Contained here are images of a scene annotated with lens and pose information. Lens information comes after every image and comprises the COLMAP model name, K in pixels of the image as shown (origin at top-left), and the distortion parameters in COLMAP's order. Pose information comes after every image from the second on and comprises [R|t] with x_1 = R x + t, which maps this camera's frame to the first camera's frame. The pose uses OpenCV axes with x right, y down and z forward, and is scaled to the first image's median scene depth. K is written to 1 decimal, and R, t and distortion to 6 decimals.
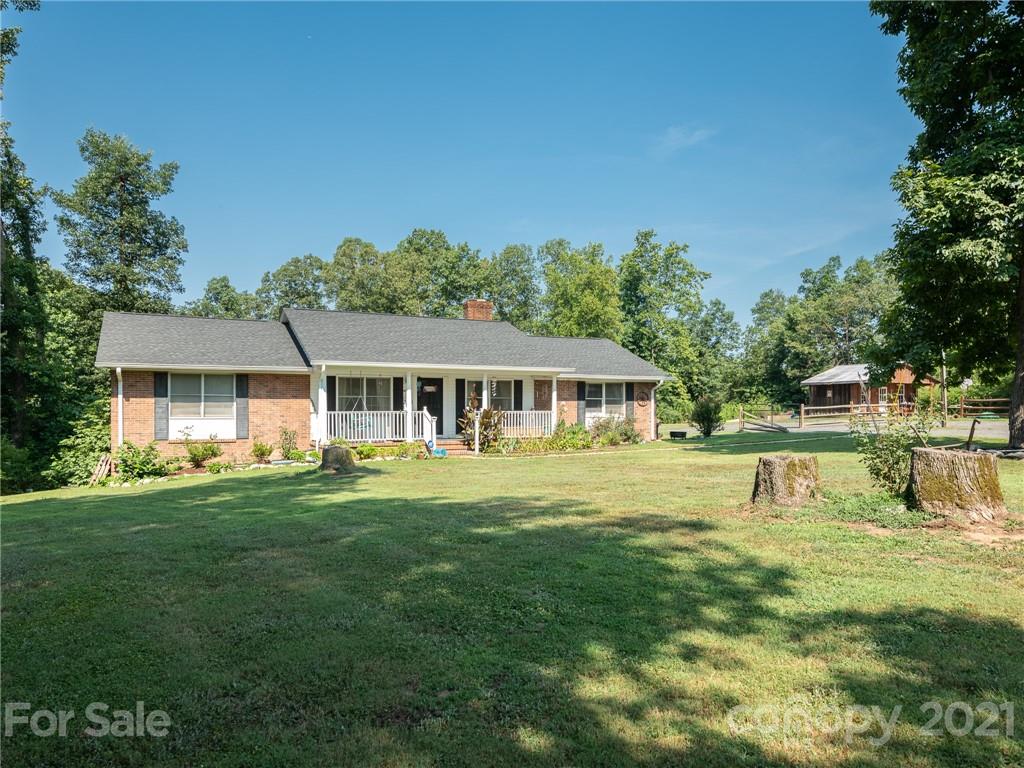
lens RADIAL K [[739.4, 0, 522.1], [0, 739.4, 389.5], [0, 0, 1]] dist [0.003520, 0.003143]
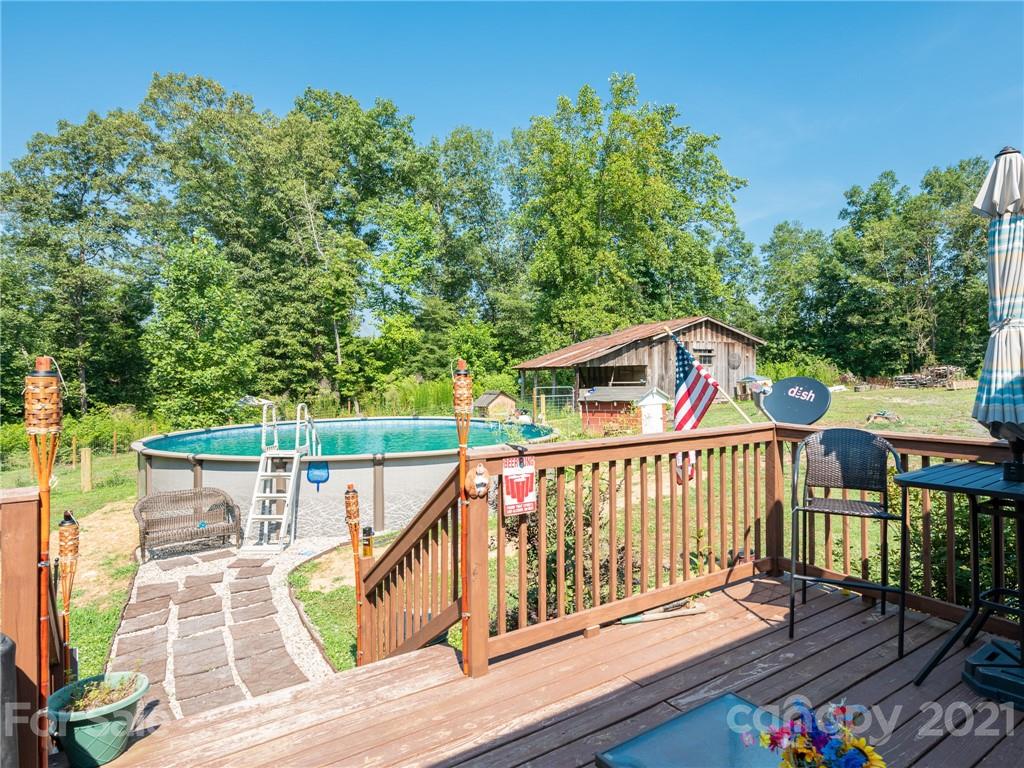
lens RADIAL K [[605.8, 0, 561.3], [0, 605.8, 379.1], [0, 0, 1]] dist [0.002396, -0.003374]
pose [[0.986256, -0.007780, 0.165039, -0.019007], [0.001070, 0.999170, 0.040709, 0.010806], [-0.165219, -0.039973, 0.985447, 0.428229]]
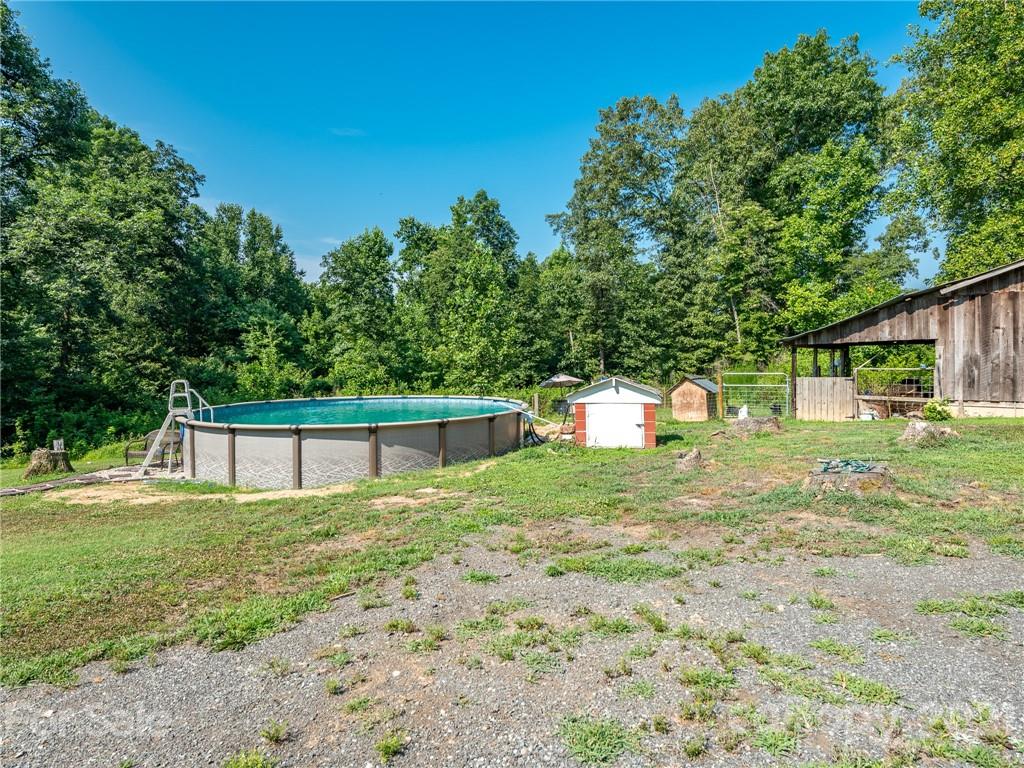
lens RADIAL K [[600.0, 0, 516.0], [0, 600.0, 366.1], [0, 0, 1]] dist [0.003173, -0.001968]
pose [[0.607406, 0.005421, -0.794373, 0.120684], [0.038077, 0.998629, 0.035931, 0.012940], [0.793478, -0.052072, 0.606367, 0.510856]]
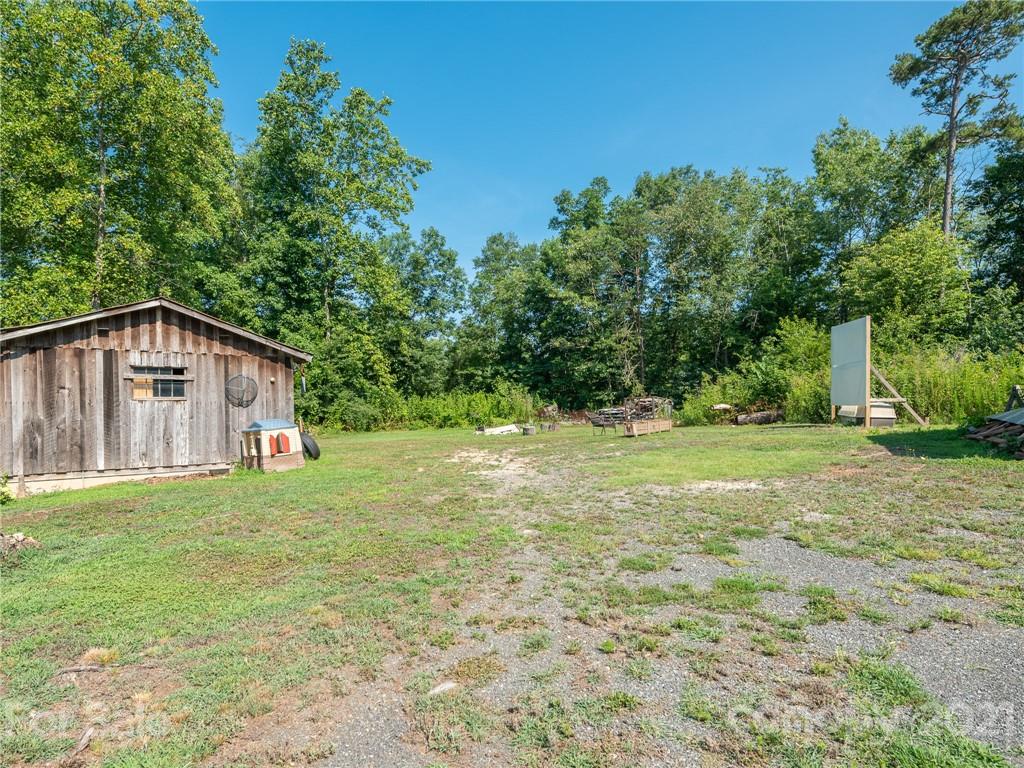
lens RADIAL K [[583.9, 0, 488.1], [0, 583.9, 408.3], [0, 0, 1]] dist [0.006293, -0.001548]
pose [[0.915054, -0.012295, 0.403143, 0.108070], [-0.004587, 0.999153, 0.040884, 0.012174], [-0.403304, -0.039260, 0.914223, 0.542963]]
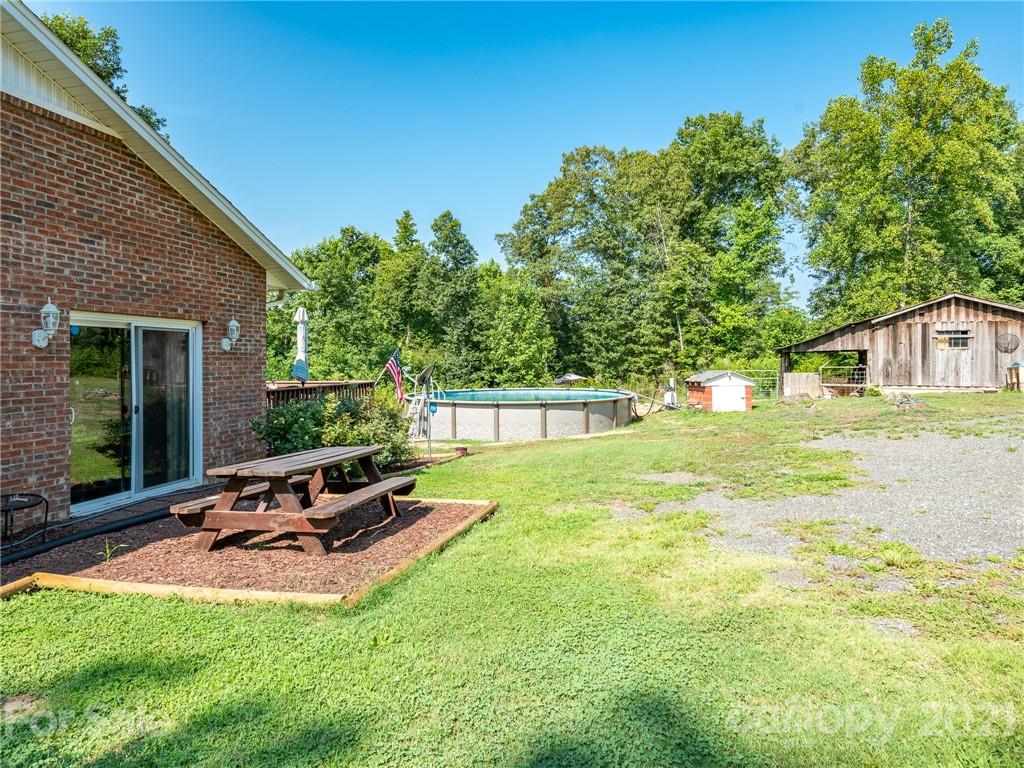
lens RADIAL K [[600.0, 0, 516.0], [0, 600.0, 366.1], [0, 0, 1]] dist [0.003173, -0.001968]
pose [[0.765723, 0.000833, -0.643170, 0.114644], [0.029375, 0.998910, 0.036267, 0.008914], [0.642499, -0.046663, 0.764864, 0.391406]]
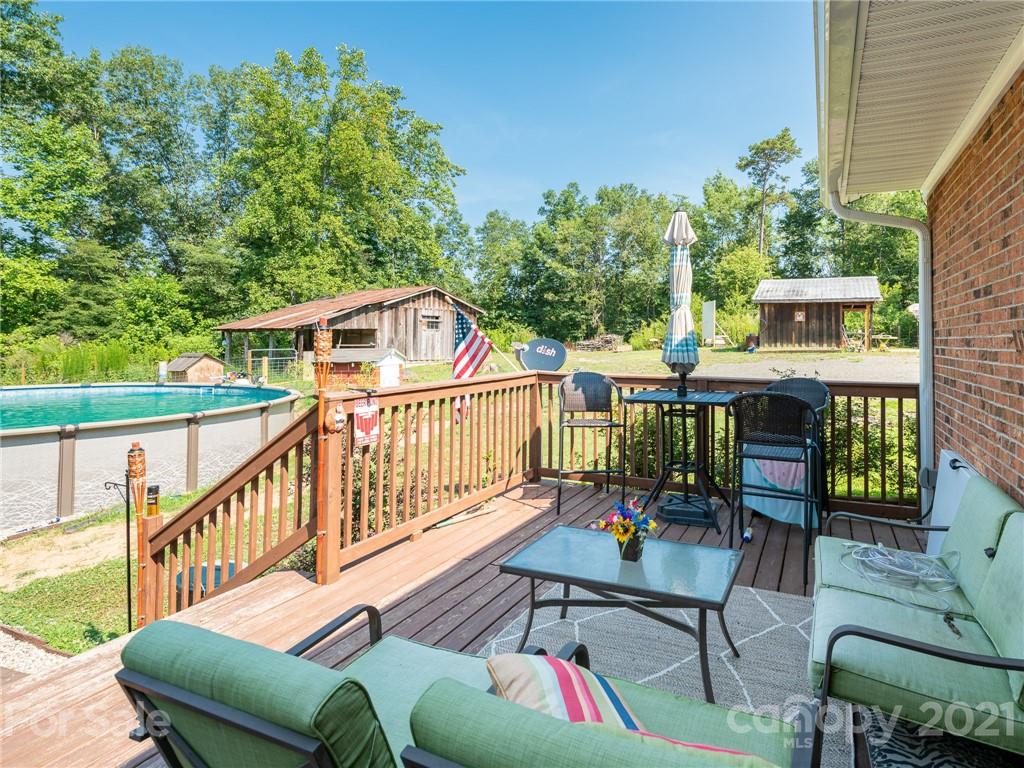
lens RADIAL K [[545.1, 0, 616.4], [0, 545.1, 332.3], [0, 0, 1]] dist [-0.001176, -0.001722]
pose [[0.733429, 0.013460, 0.679633, -0.028626], [-0.028913, 0.999517, 0.011407, 0.011112], [-0.679151, -0.028016, 0.733464, 0.422950]]
